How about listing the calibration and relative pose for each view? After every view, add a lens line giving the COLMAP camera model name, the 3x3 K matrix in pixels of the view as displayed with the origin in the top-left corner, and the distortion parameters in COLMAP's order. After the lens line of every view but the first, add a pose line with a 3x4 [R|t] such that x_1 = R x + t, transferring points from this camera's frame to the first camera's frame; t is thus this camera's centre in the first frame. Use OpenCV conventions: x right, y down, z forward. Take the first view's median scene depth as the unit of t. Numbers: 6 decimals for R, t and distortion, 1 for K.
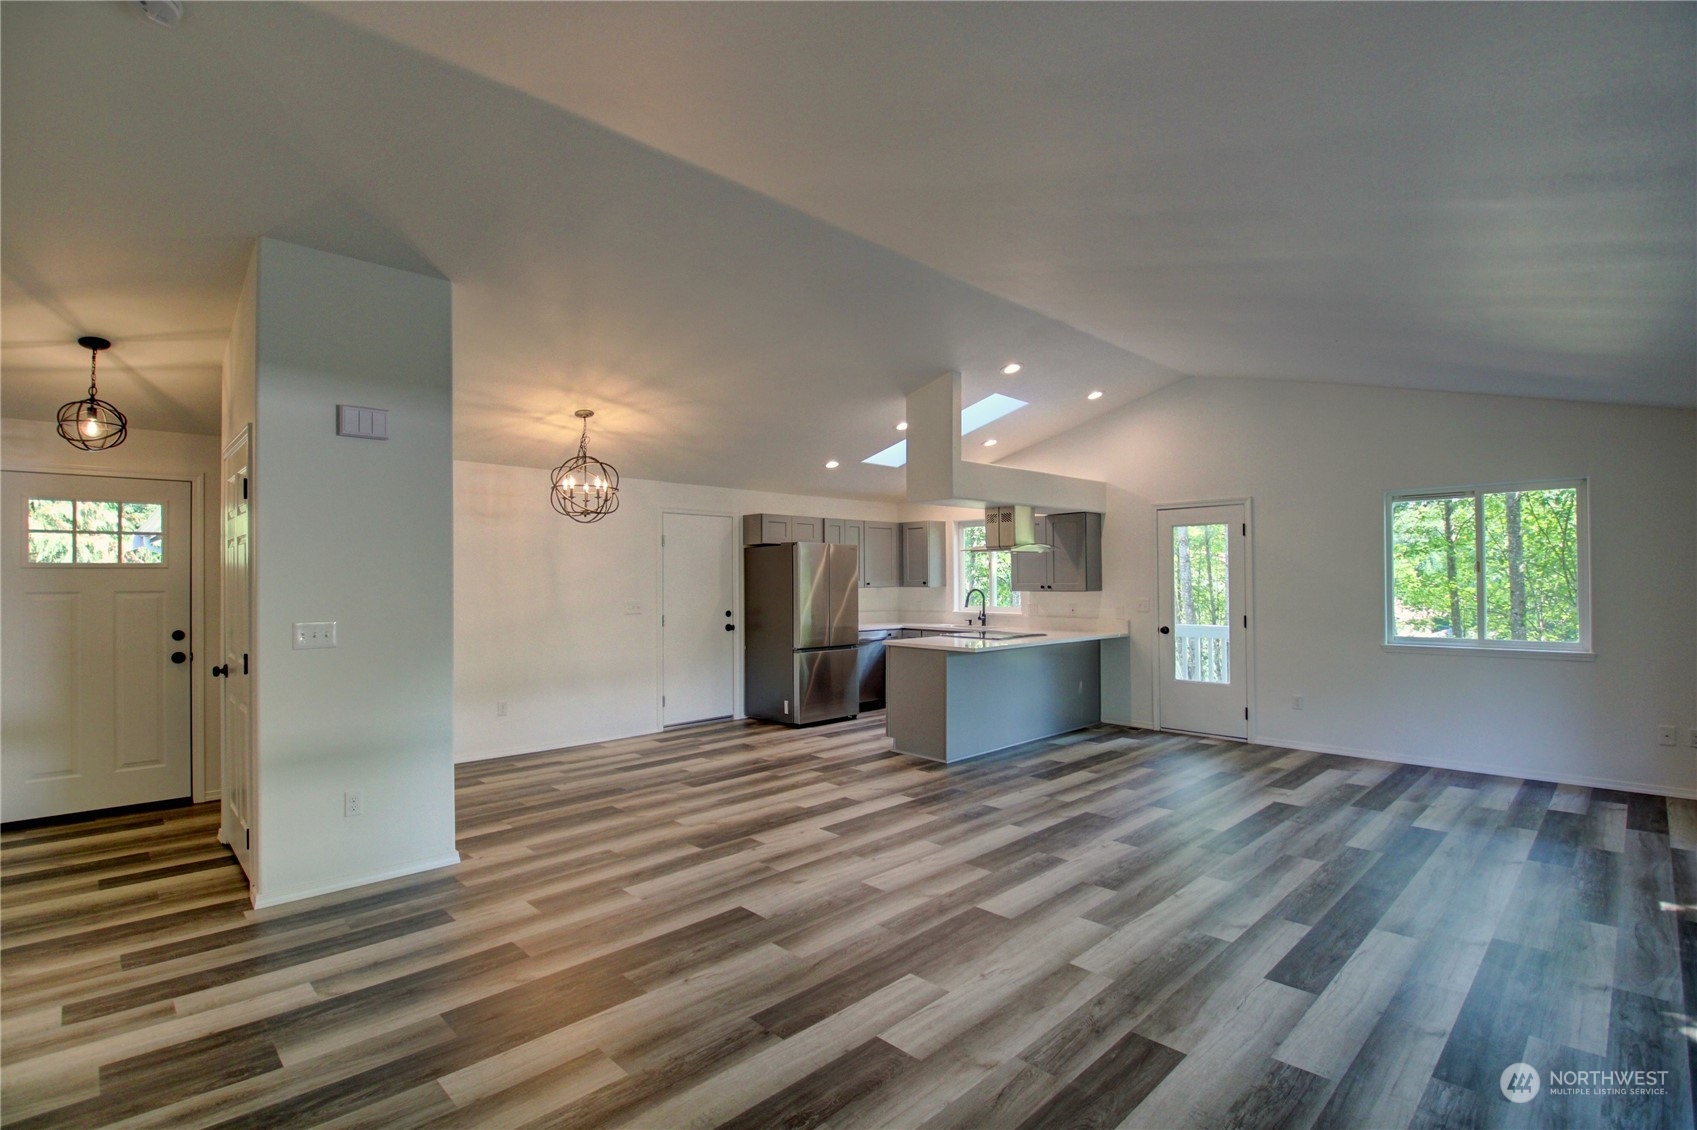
lens RADIAL K [[787.5, 0, 847.1], [0, 787.5, 568.3], [0, 0, 1]] dist [0.016511, -0.028981]
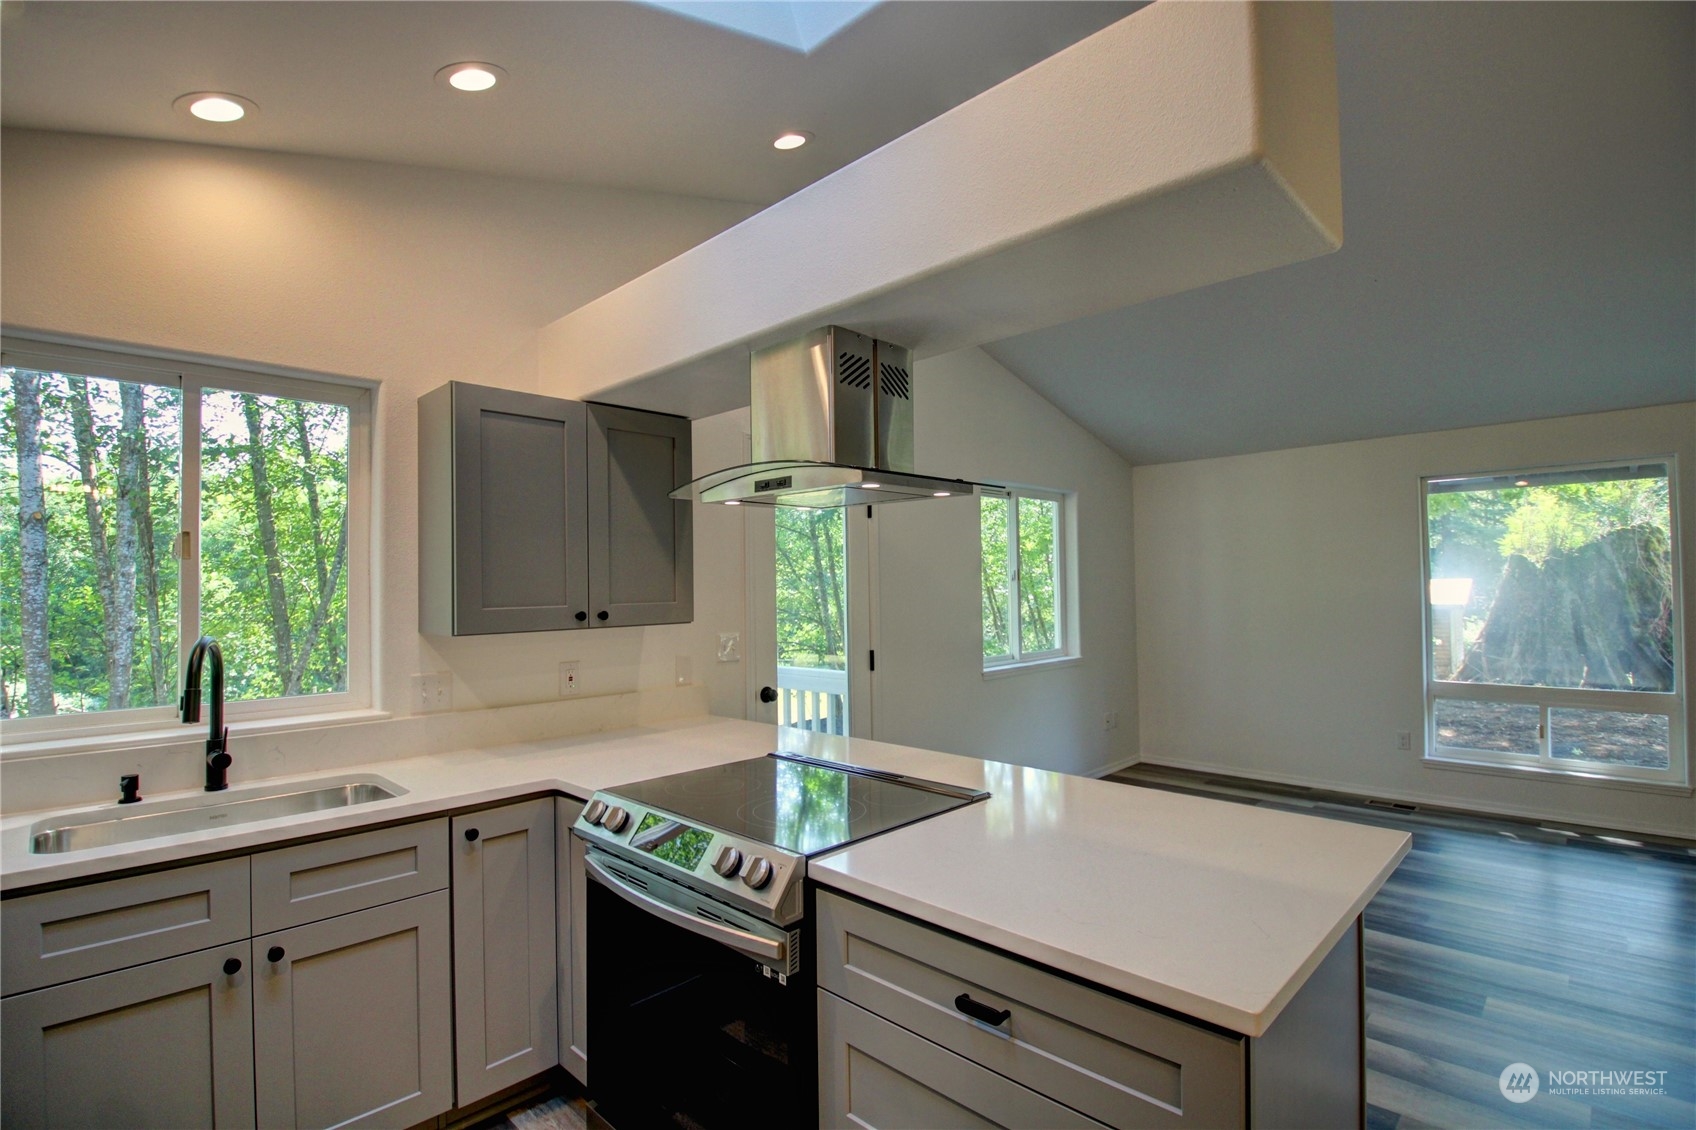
lens RADIAL K [[789.5, 0, 848.2], [0, 789.5, 570.3], [0, 0, 1]] dist [0.016412, -0.035046]
pose [[-0.020243, 0.027279, 0.999423, -0.096258], [-0.002336, 0.999624, -0.027332, 0.015220], [-0.999792, -0.002888, -0.020172, 1.032840]]
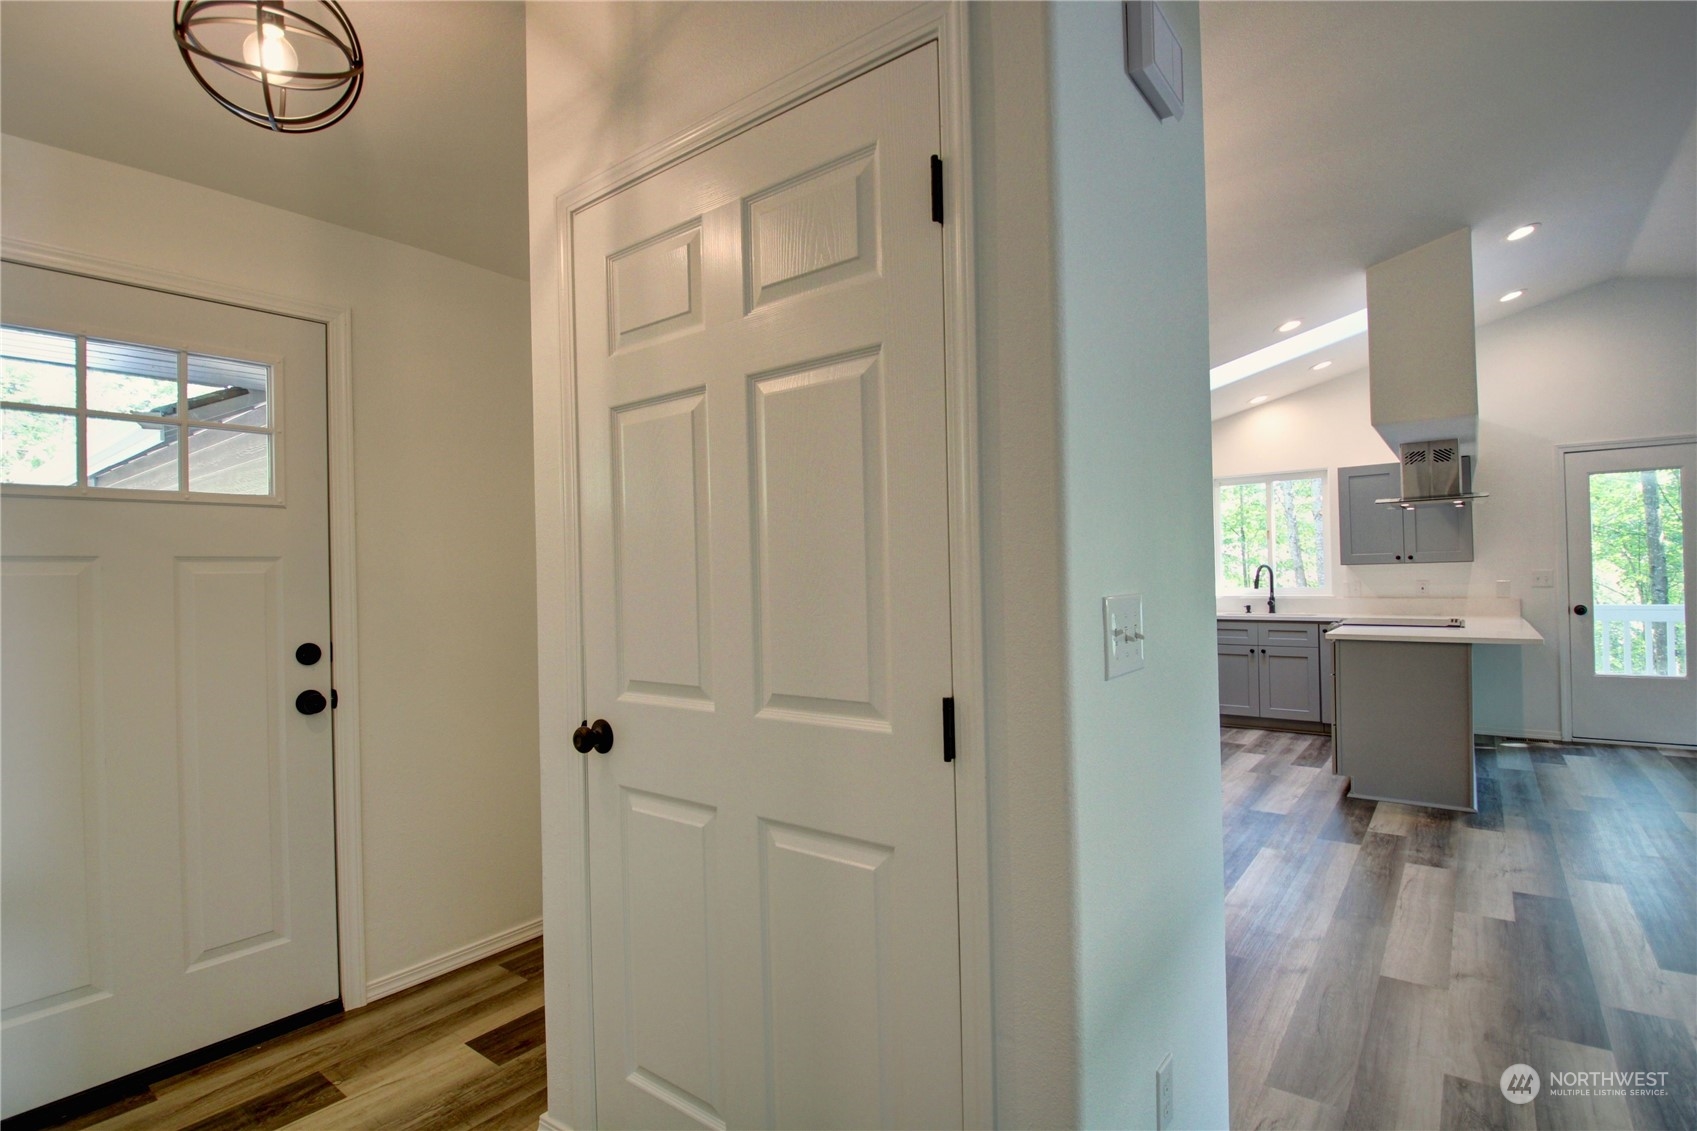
lens RADIAL K [[828.2, 0, 848.5], [0, 828.2, 565.5], [0, 0, 1]] dist [0.002125, -0.021458]
pose [[0.989034, -0.012707, 0.147143, -0.444108], [0.012623, 0.999919, 0.001500, 0.026855], [-0.147150, 0.000374, 0.989114, 0.346065]]
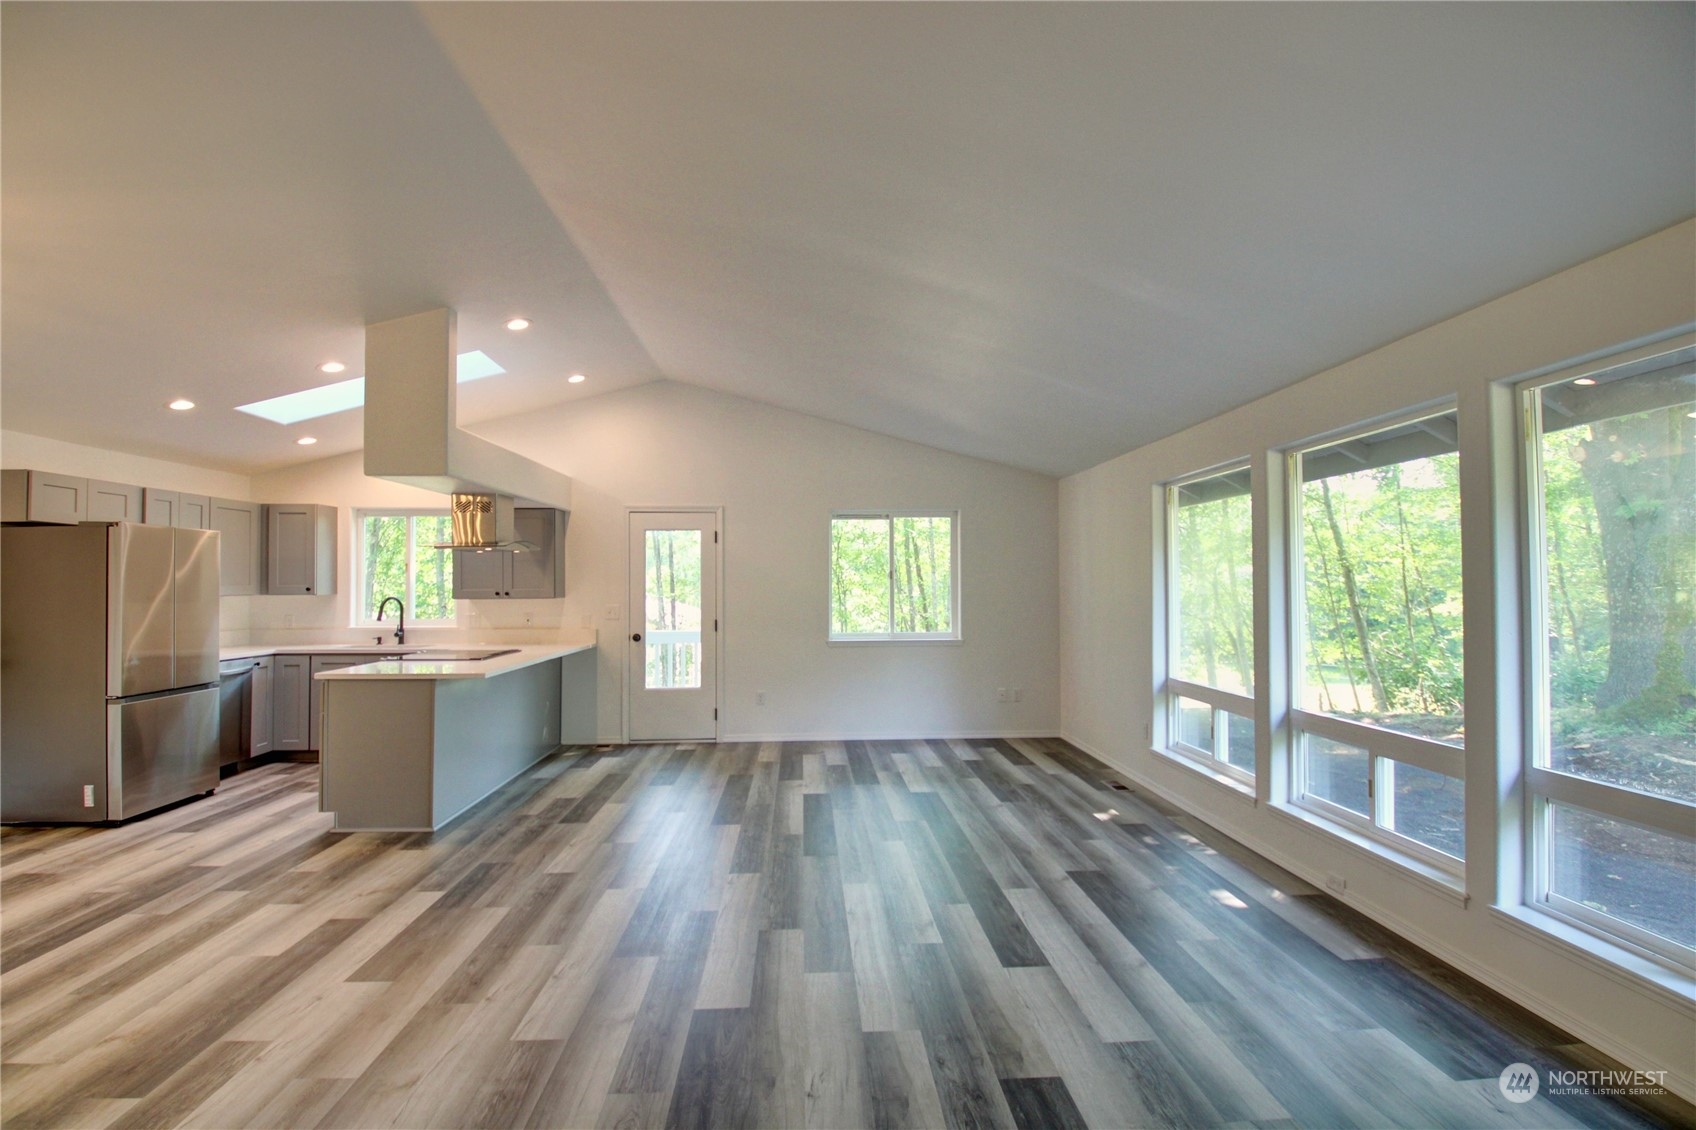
lens RADIAL K [[787.1, 0, 846.6], [0, 787.1, 568.3], [0, 0, 1]] dist [0.016511, -0.028981]
pose [[0.658038, 0.017915, 0.752771, -0.162129], [-0.011290, 0.999839, -0.013926, 0.004780], [-0.752900, 0.000666, 0.658135, 0.192219]]
